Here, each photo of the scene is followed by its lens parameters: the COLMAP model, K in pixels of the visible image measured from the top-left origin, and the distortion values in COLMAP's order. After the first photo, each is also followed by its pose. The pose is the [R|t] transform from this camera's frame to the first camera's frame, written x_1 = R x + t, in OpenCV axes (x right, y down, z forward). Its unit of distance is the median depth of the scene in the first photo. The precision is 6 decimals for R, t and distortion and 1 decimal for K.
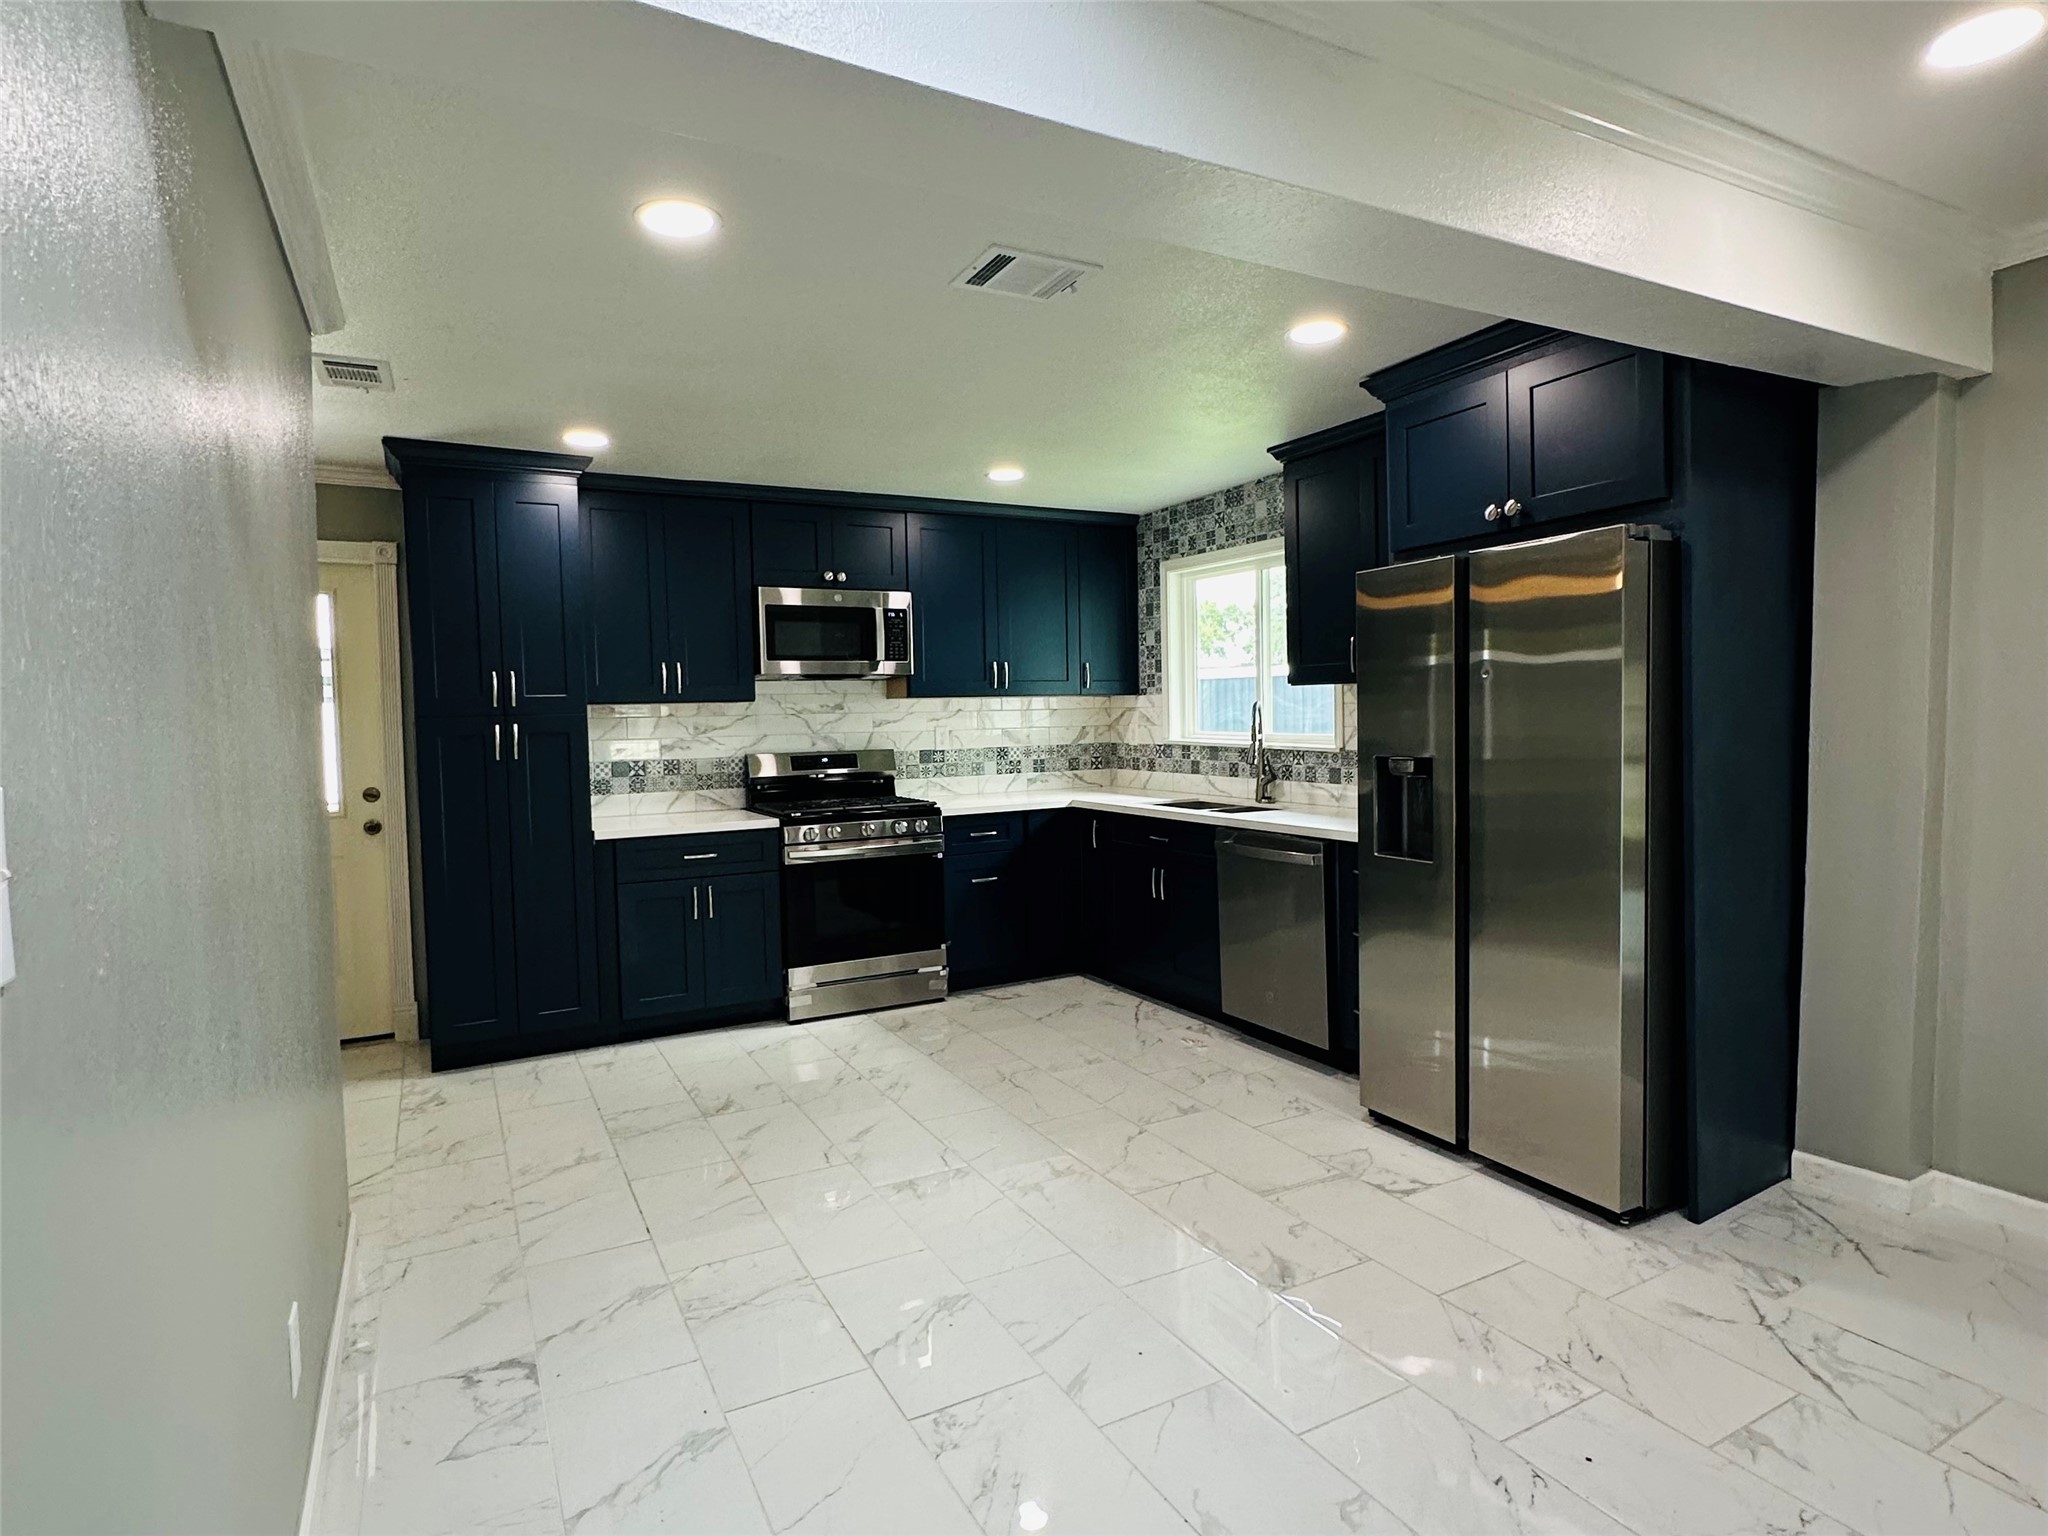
lens RADIAL K [[1088.2, 0, 1013.8], [0, 1088.2, 771.0], [0, 0, 1]] dist [-0.002665, -0.002546]
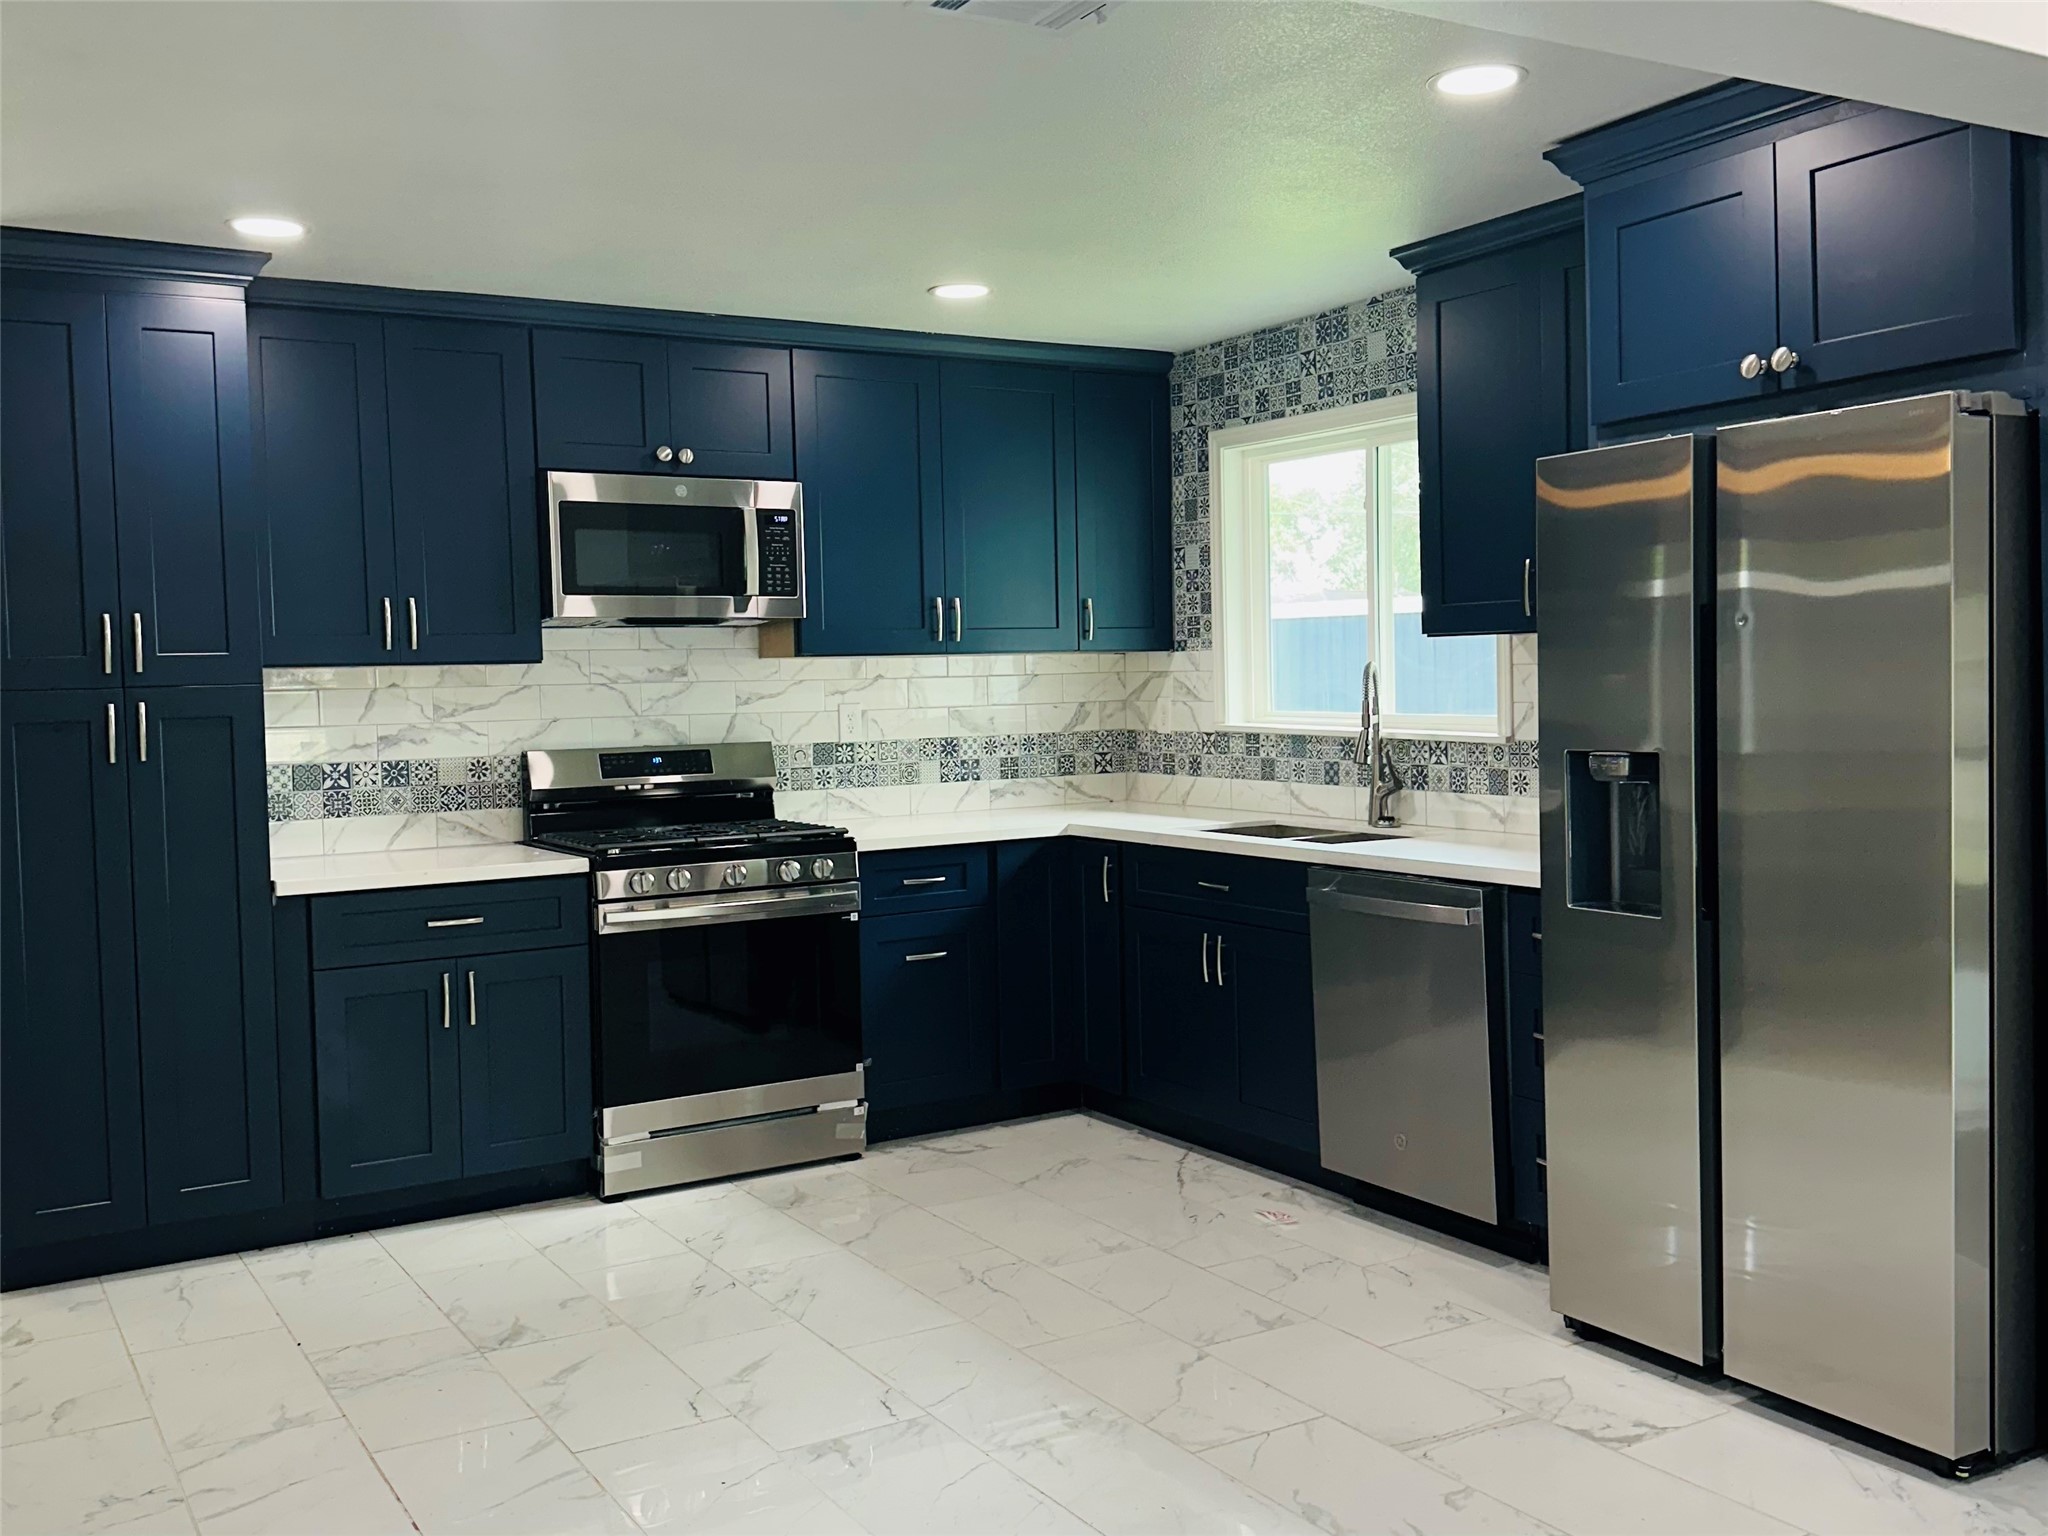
lens RADIAL K [[1892.8, 0, 1024.0], [0, 1892.8, 768.0], [0, 0, 1]] dist [0.174473, -0.319137]
pose [[0.998733, -0.004559, 0.050115, -0.026277], [0.004807, 0.999977, -0.004833, 0.000239], [-0.050091, 0.005068, 0.998732, -0.064932]]
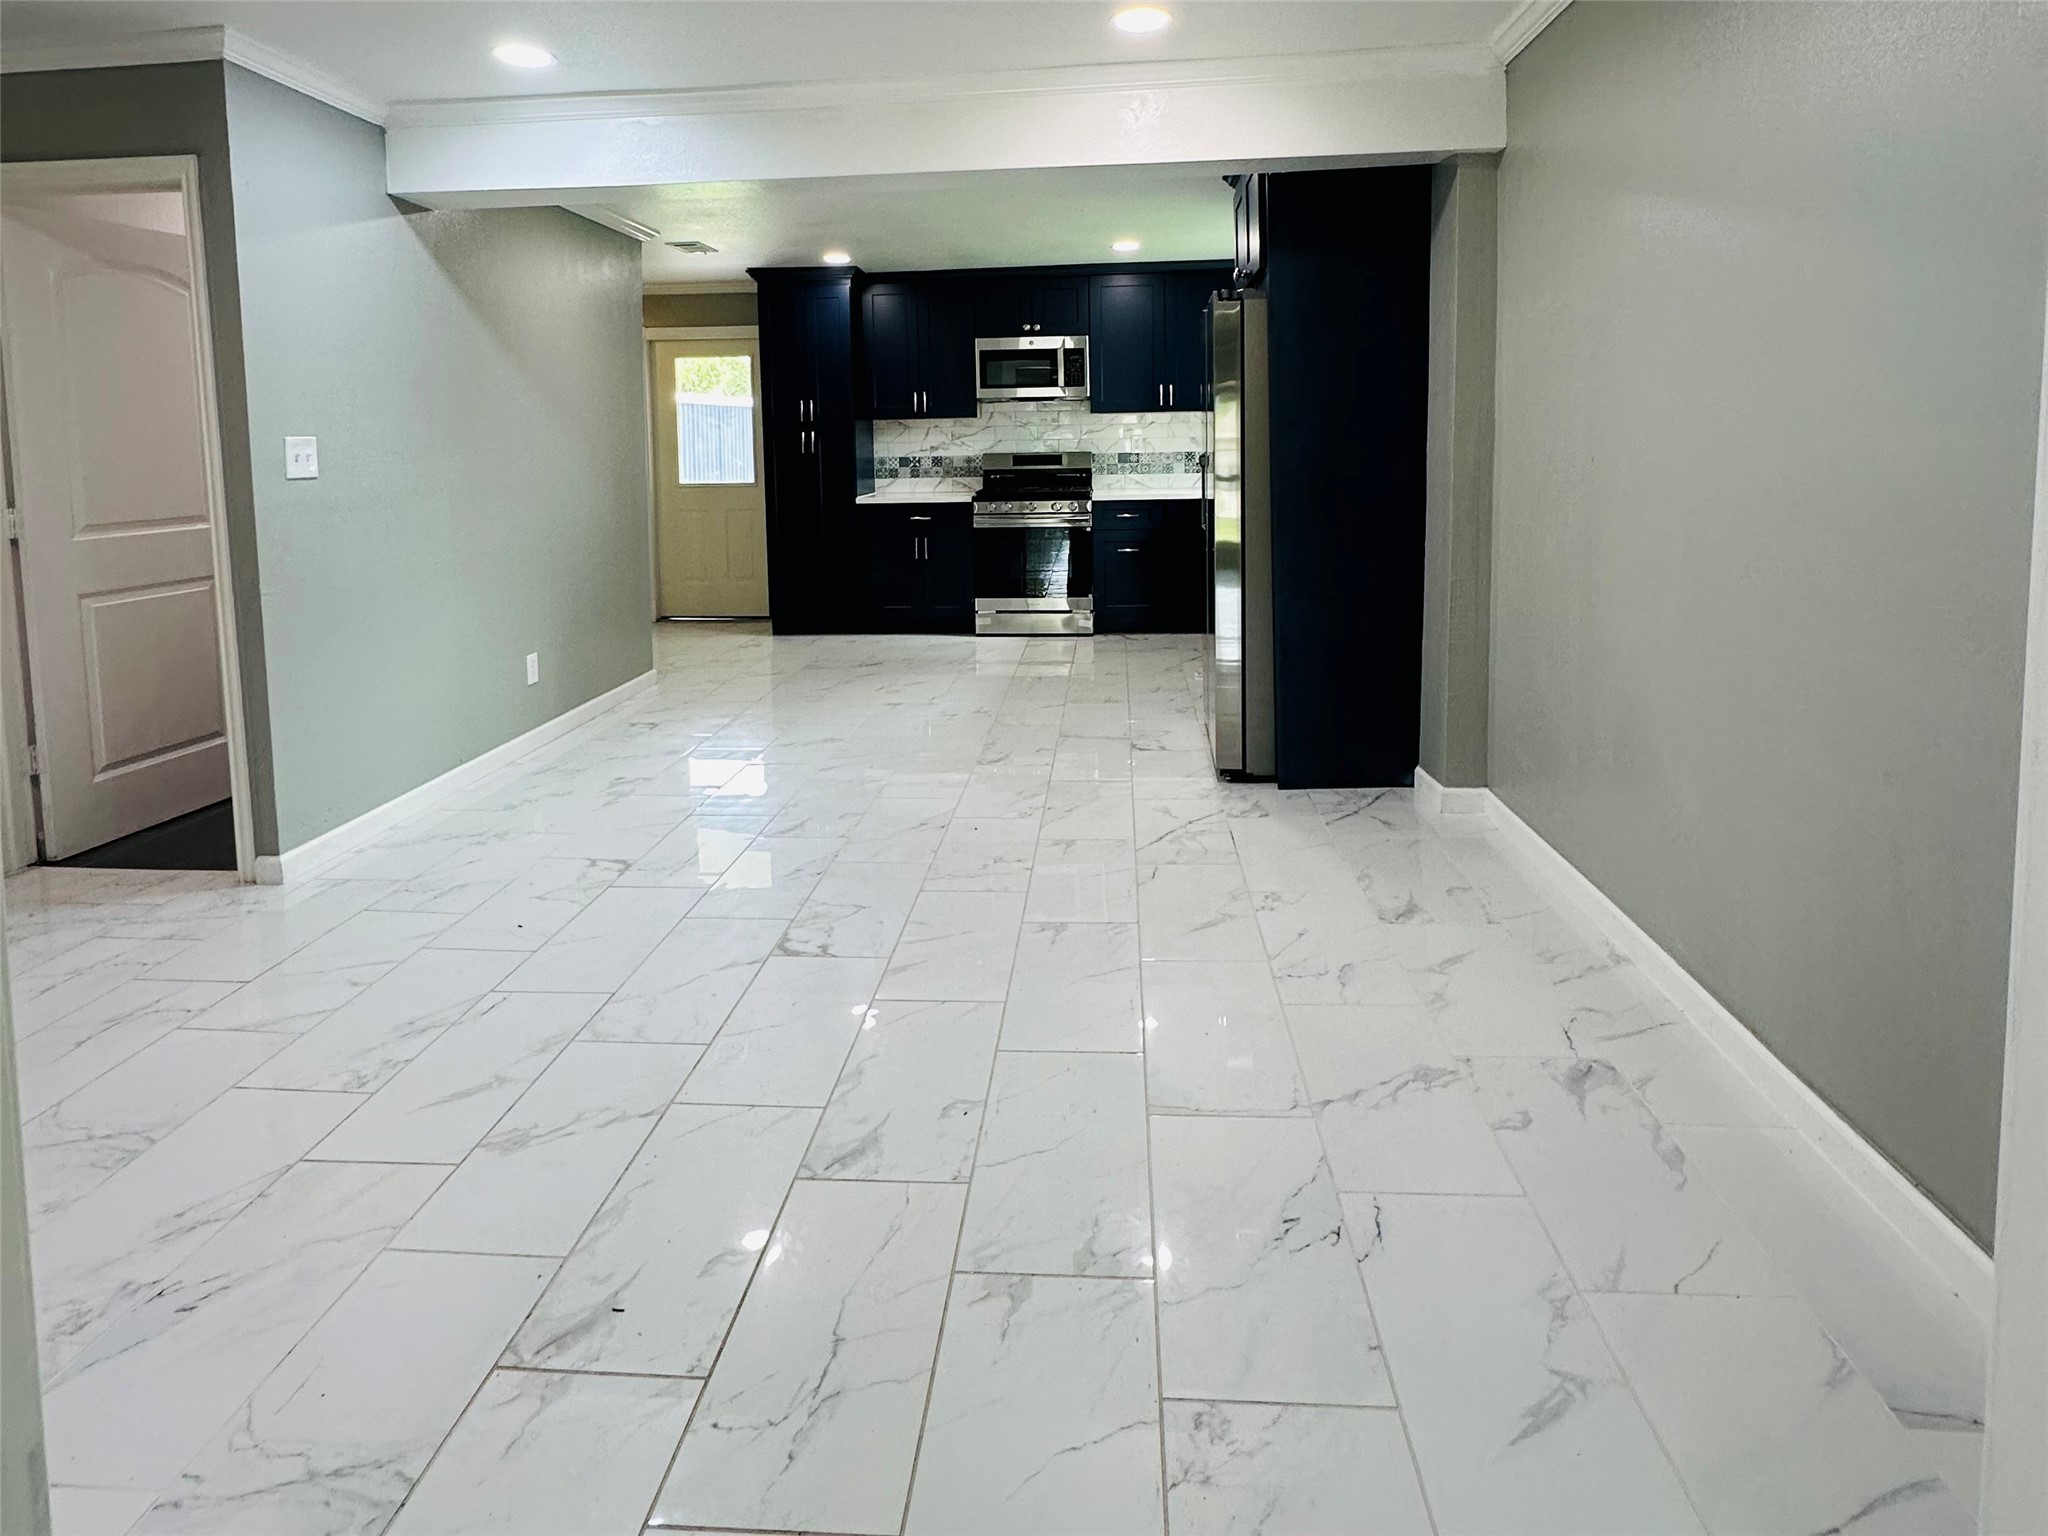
lens RADIAL K [[1088.3, 0, 1022.2], [0, 1088.3, 521.2], [0, 0, 1]] dist [-0.002567, 0.001160]
pose [[0.837417, 0.045720, -0.544650, 0.621909], [-0.027477, 0.998757, 0.041592, 0.013471], [0.545874, -0.019864, 0.837632, -0.193525]]
